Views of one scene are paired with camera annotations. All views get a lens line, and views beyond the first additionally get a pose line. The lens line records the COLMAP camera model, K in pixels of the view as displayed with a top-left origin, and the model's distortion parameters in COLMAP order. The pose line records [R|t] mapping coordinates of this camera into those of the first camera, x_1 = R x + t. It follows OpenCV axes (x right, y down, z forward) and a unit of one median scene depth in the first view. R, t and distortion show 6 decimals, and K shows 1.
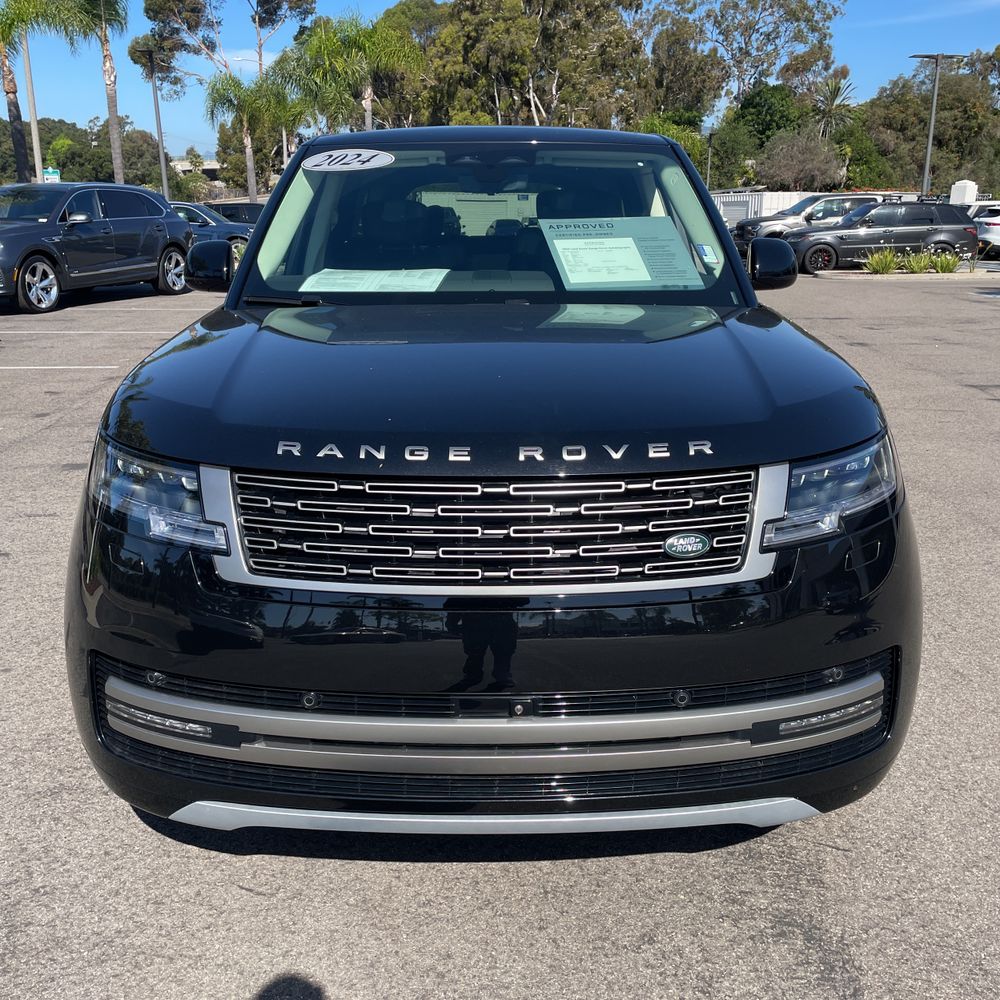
lens RADIAL K [[1021.6, 0, 495.4], [0, 1021.6, 506.7], [0, 0, 1]] dist [0.026115, 0.000000]
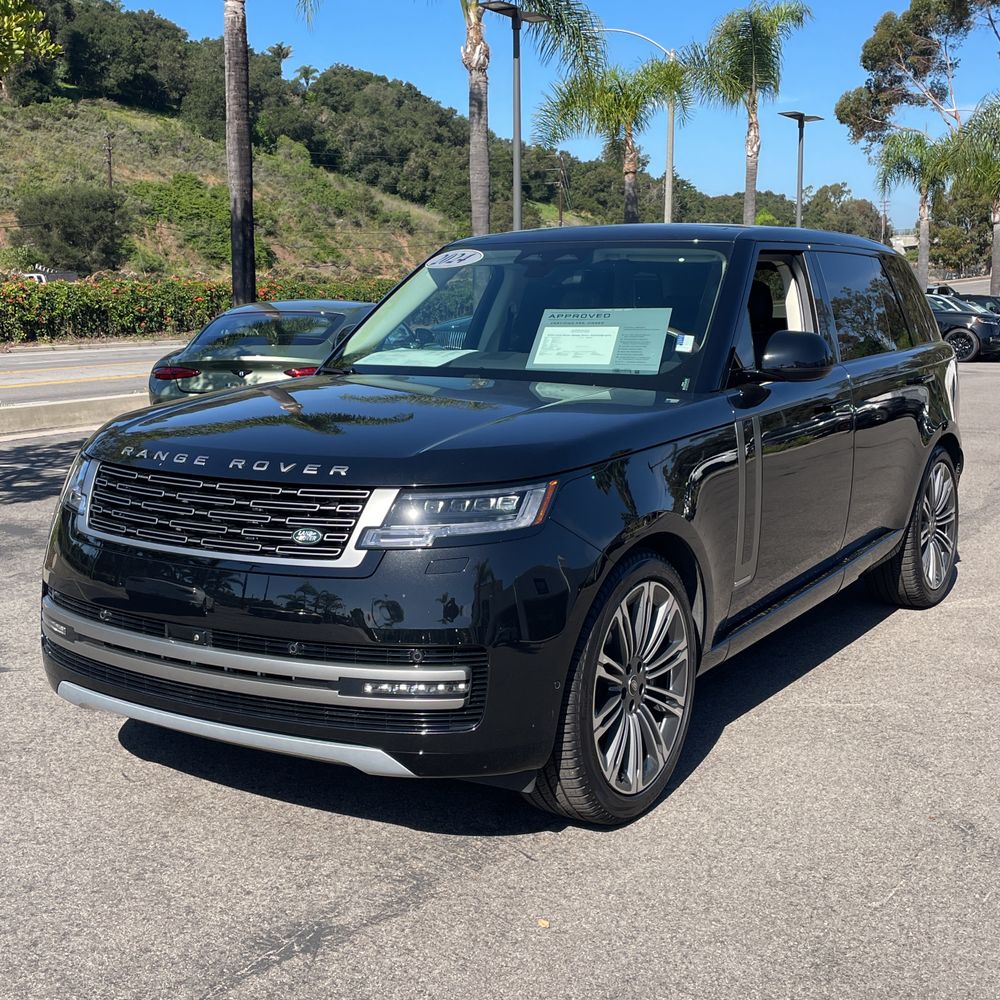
lens RADIAL K [[1373.9, 0, 494.5], [0, 1373.9, 492.5], [0, 0, 1]] dist [0.046879, 0.000000]
pose [[0.838981, 0.079179, -0.538370, 0.511662], [-0.153745, 0.983539, -0.094942, 0.042790], [0.521990, 0.162427, 0.837343, -0.161761]]
